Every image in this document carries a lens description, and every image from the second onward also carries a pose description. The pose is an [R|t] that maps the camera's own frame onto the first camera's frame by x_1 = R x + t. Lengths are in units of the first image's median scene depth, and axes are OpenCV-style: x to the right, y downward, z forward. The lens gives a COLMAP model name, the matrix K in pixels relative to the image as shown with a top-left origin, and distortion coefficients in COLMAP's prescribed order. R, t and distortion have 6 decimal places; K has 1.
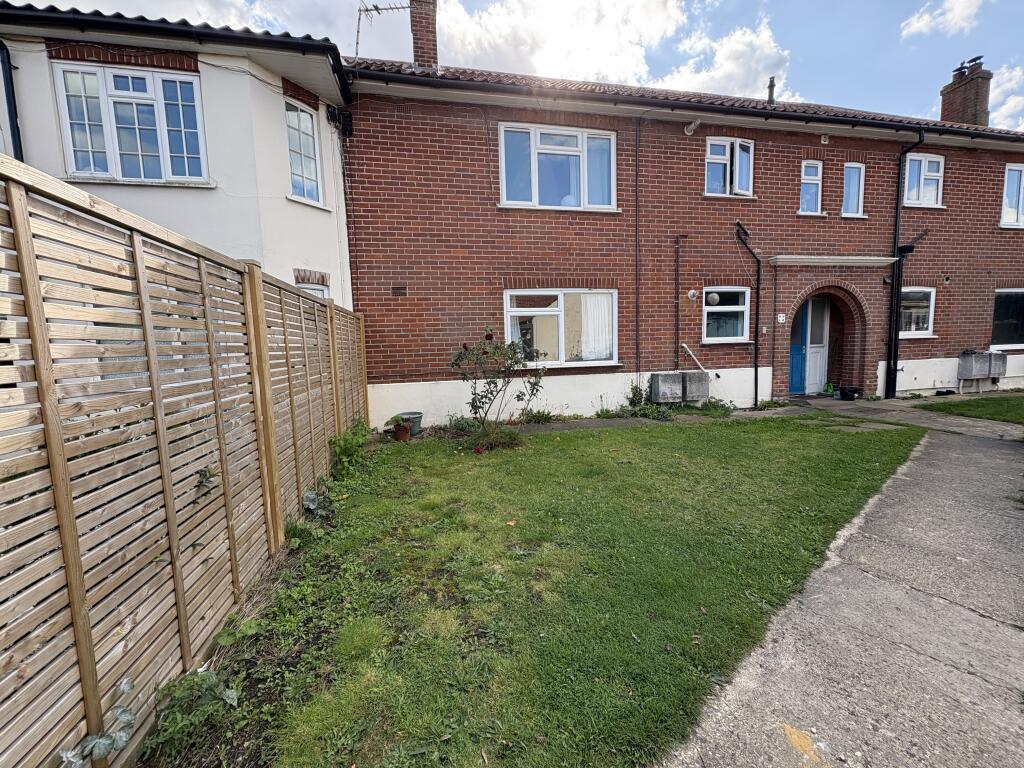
lens RADIAL K [[409.5, 0, 508.2], [0, 409.5, 382.7], [0, 0, 1]] dist [0.000110, 0.000206]
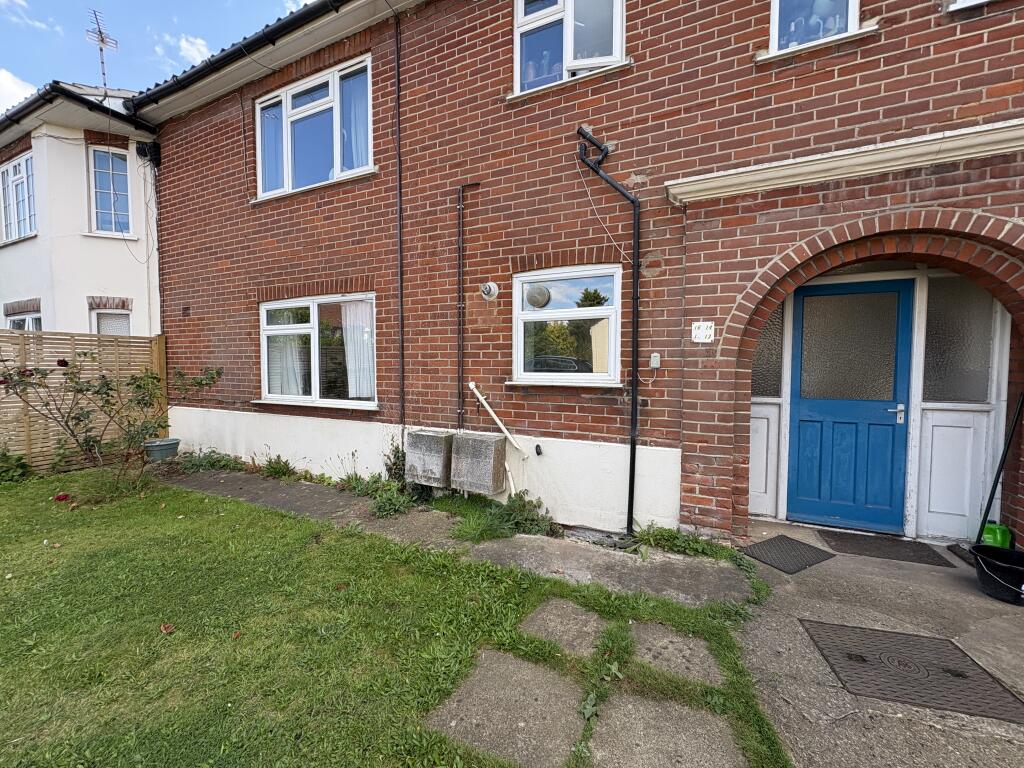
lens RADIAL K [[409.5, 0, 513.0], [0, 409.5, 382.5], [0, 0, 1]] dist [0.000110, 0.000206]
pose [[0.800987, 0.056279, -0.596031, 0.822511], [-0.081287, 0.996576, -0.015140, -0.093558], [0.593138, 0.060576, 0.802819, 0.616666]]
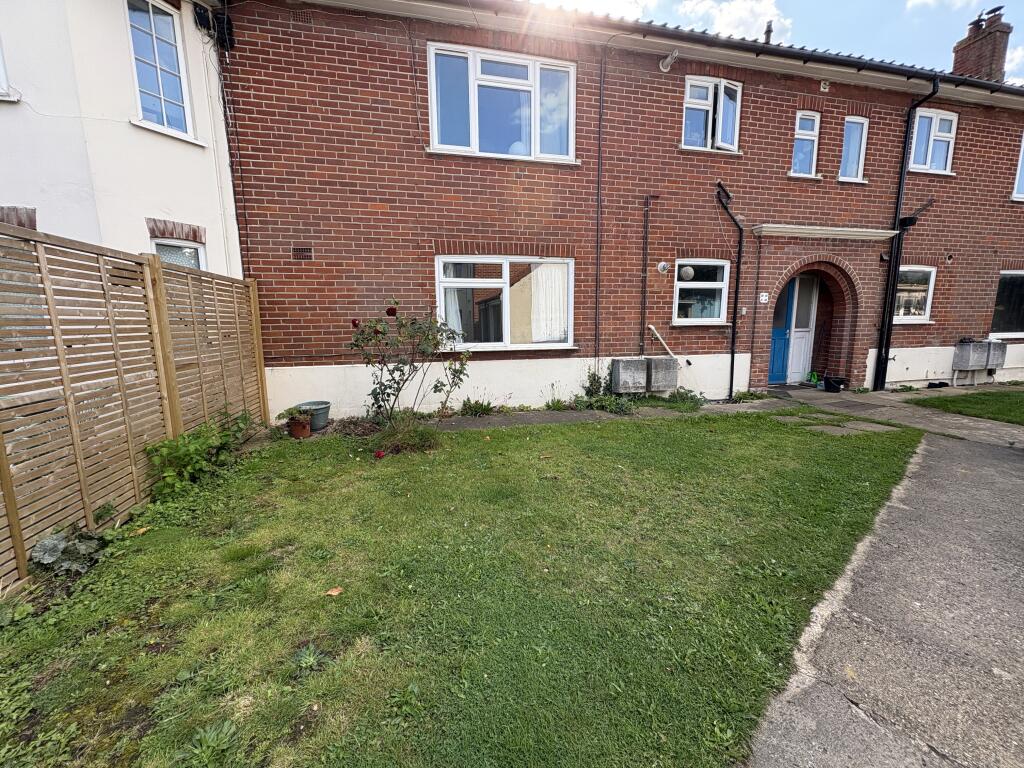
lens RADIAL K [[409.5, 0, 508.7], [0, 409.5, 382.8], [0, 0, 1]] dist [0.000110, 0.000206]
pose [[0.999524, 0.015715, 0.026540, 0.112206], [-0.017143, 0.998370, 0.054446, -0.015829], [-0.025641, -0.054876, 0.998164, 0.144848]]
